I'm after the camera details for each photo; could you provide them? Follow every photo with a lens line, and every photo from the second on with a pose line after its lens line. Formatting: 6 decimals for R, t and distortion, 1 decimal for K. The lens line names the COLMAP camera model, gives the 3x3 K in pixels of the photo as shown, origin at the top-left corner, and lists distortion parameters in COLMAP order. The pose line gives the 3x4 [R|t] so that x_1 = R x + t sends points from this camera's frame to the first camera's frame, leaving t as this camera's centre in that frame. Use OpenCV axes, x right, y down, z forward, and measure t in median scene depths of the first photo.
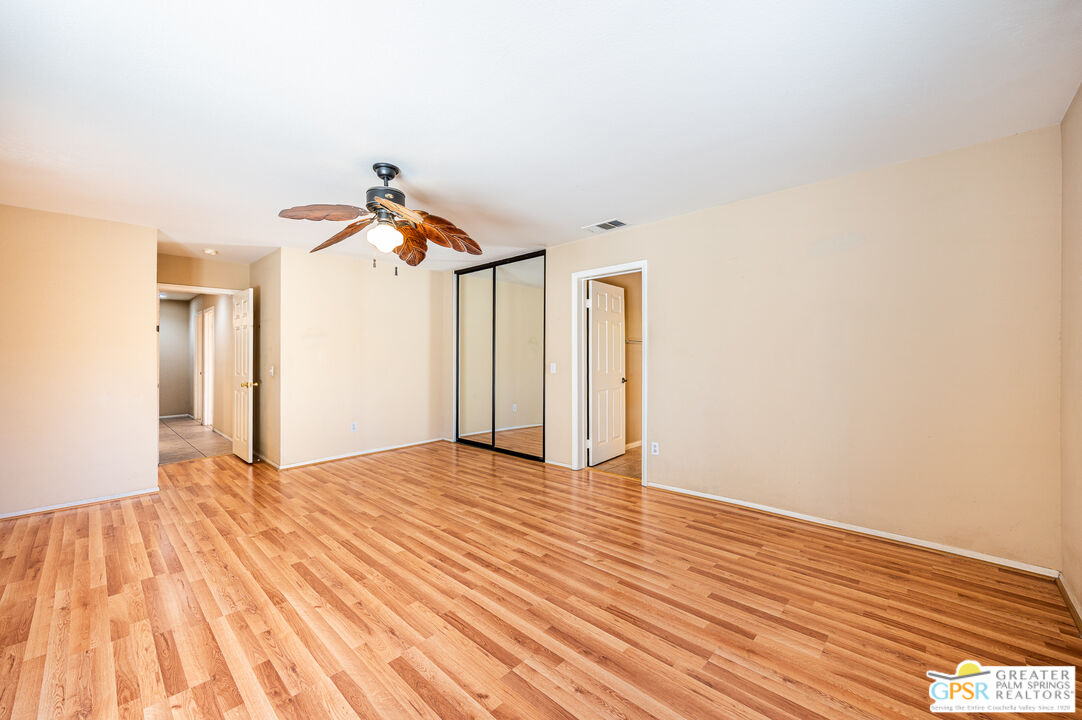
lens RADIAL K [[428.0, 0, 536.9], [0, 428.0, 357.7], [0, 0, 1]] dist [0.004645, -0.000190]
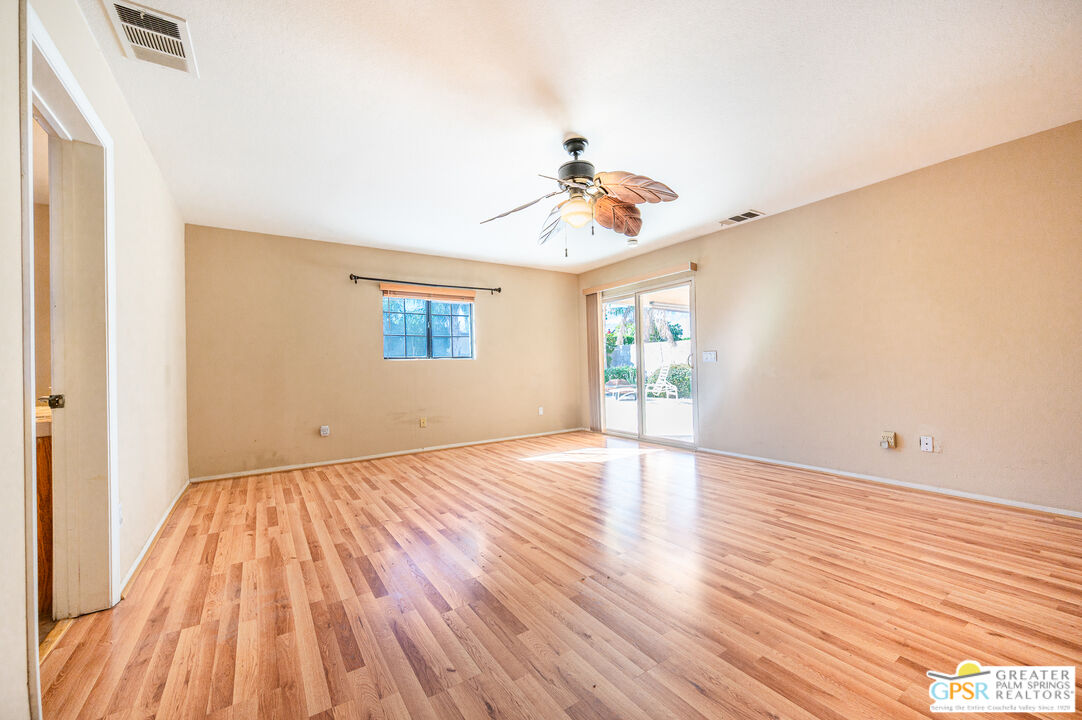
lens RADIAL K [[428.0, 0, 542.0], [0, 428.0, 359.8], [0, 0, 1]] dist [0.004645, -0.000190]
pose [[-0.975967, 0.038724, 0.214449, -0.499364], [0.037290, 0.999247, -0.010727, 0.072263], [-0.214703, -0.002472, -0.976676, 2.063049]]
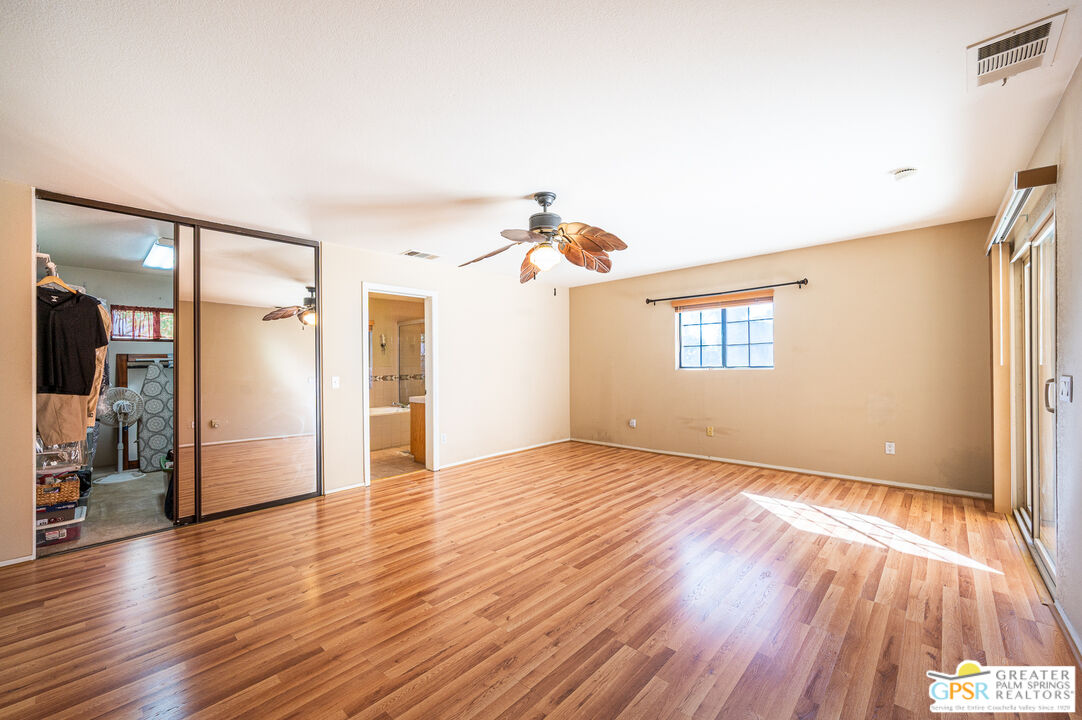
lens RADIAL K [[428.0, 0, 539.2], [0, 428.0, 366.8], [0, 0, 1]] dist [0.004645, -0.000190]
pose [[-0.008562, 0.006278, 0.999944, -1.531844], [0.020855, 0.999764, -0.006099, 0.011182], [-0.999746, 0.020801, -0.008691, 1.059681]]
